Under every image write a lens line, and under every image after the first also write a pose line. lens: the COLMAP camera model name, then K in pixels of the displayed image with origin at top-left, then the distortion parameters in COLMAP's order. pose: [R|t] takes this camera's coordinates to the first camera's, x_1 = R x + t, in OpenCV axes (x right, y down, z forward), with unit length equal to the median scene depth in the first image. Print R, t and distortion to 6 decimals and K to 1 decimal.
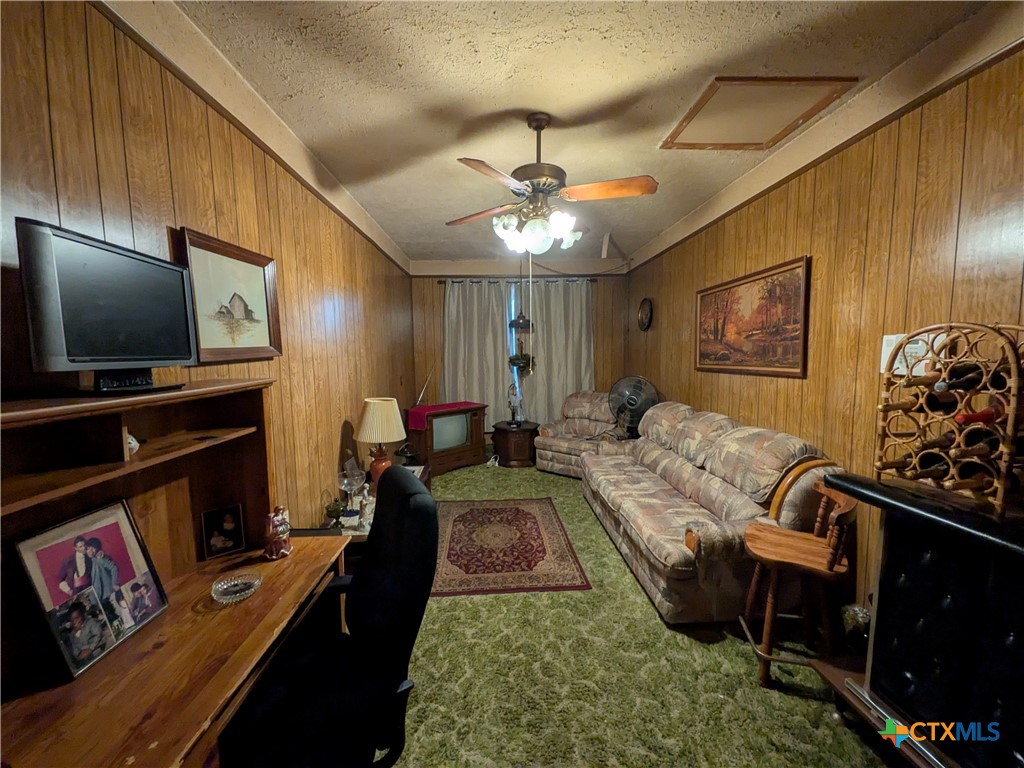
lens RADIAL K [[404.8, 0, 509.4], [0, 404.8, 385.1], [0, 0, 1]] dist [0.011127, -0.001772]
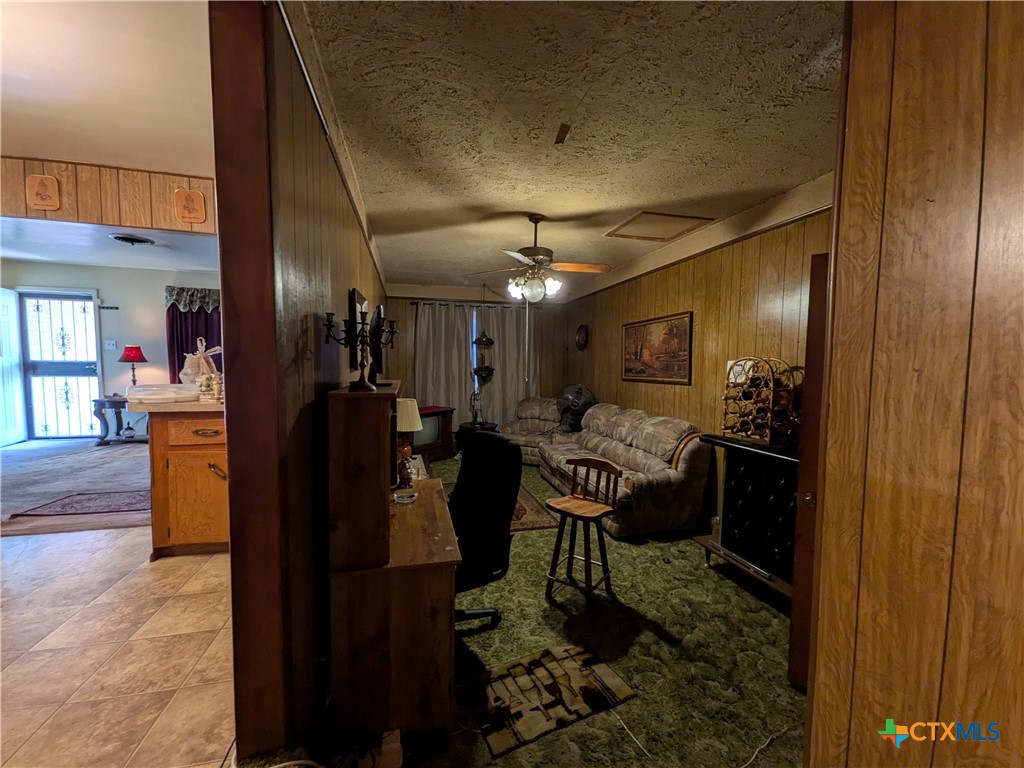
lens RADIAL K [[404.8, 0, 509.2], [0, 404.8, 384.0], [0, 0, 1]] dist [0.011127, -0.001772]
pose [[0.979482, 0.008416, 0.201354, -0.315442], [-0.002310, 0.999531, -0.030543, 0.030862], [-0.201516, 0.029452, 0.979042, -0.450852]]
